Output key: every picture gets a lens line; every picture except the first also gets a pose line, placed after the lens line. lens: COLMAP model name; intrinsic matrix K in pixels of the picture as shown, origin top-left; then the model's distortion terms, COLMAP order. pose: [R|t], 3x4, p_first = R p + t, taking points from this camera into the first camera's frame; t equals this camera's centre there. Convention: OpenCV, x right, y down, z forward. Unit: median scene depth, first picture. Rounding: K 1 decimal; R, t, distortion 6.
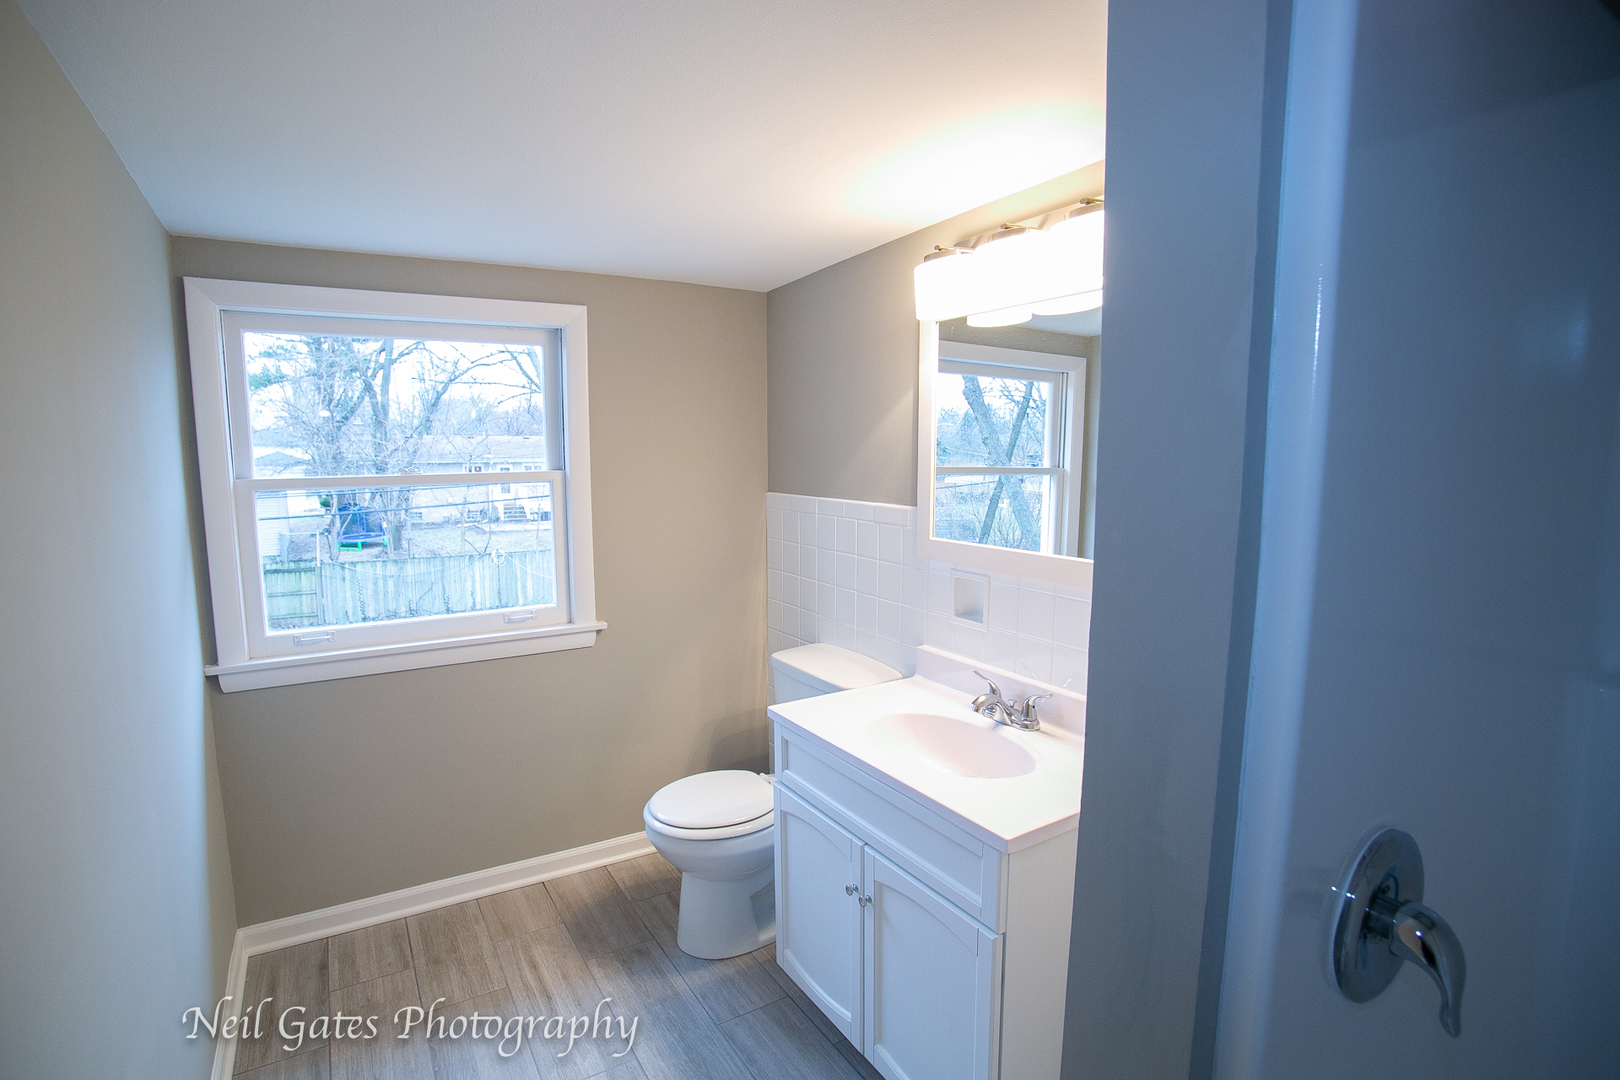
lens RADIAL K [[790.6, 0, 796.7], [0, 790.6, 550.2], [0, 0, 1]] dist [-0.082812, 0.038588]
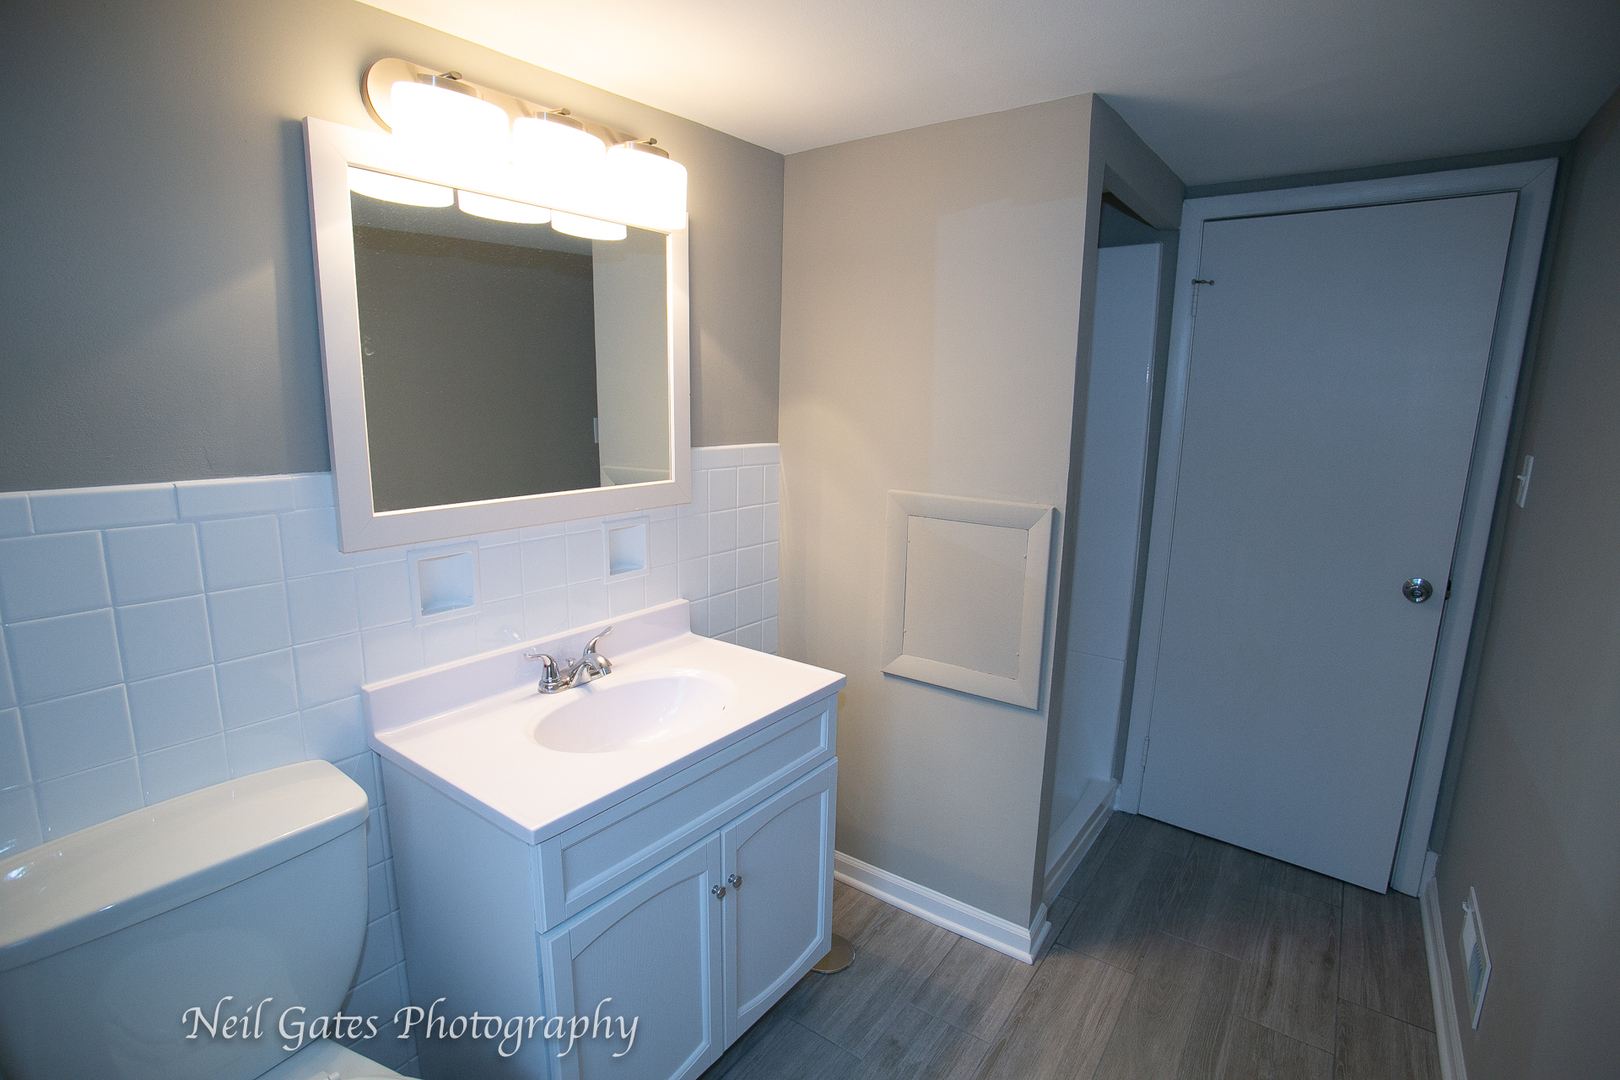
lens RADIAL K [[790.6, 0, 796.7], [0, 790.6, 550.2], [0, 0, 1]] dist [-0.082812, 0.038588]
pose [[-0.381415, -0.191211, 0.904412, -0.608141], [0.094483, 0.965185, 0.243906, -0.123710], [-0.919563, 0.178481, -0.350070, 1.032423]]
